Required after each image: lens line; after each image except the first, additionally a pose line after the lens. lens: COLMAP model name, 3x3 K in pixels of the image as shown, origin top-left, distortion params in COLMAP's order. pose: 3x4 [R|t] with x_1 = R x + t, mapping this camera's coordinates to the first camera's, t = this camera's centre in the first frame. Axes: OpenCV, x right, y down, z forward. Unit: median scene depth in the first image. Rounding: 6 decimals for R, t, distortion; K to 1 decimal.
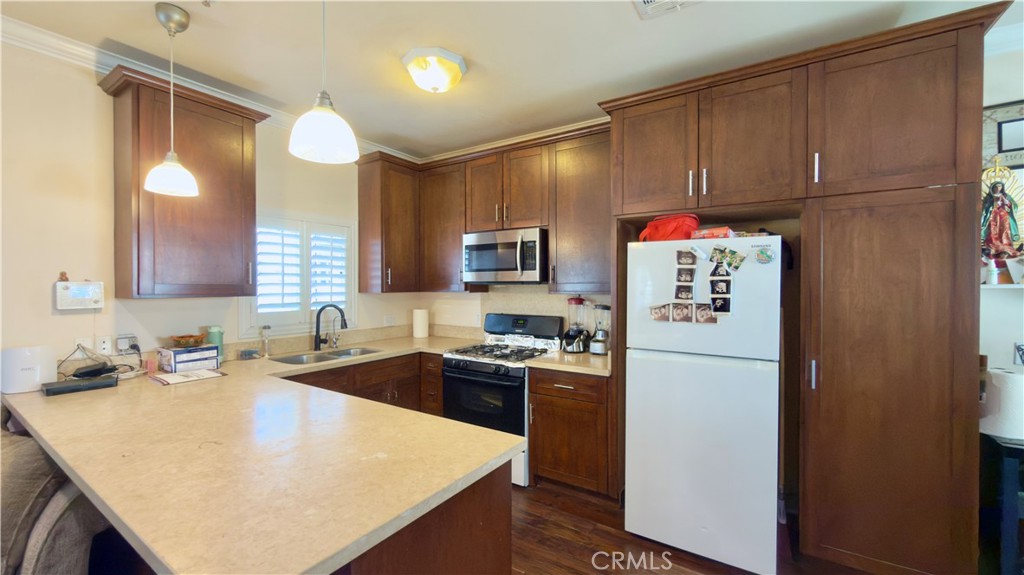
lens RADIAL K [[415.0, 0, 505.8], [0, 415.0, 289.8], [0, 0, 1]] dist [-0.004284, -0.001406]
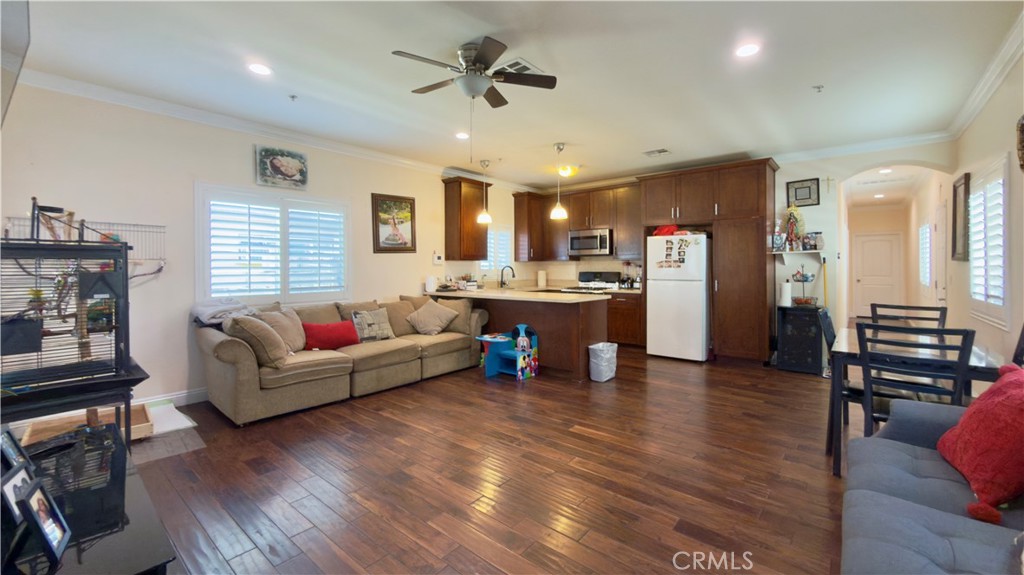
lens RADIAL K [[415.0, 0, 506.6], [0, 415.0, 272.9], [0, 0, 1]] dist [-0.004284, -0.001406]
pose [[0.992431, -0.002648, -0.122772, -0.178439], [0.002611, 0.999996, -0.000461, 0.075784], [0.122773, 0.000137, 0.992435, -1.178390]]
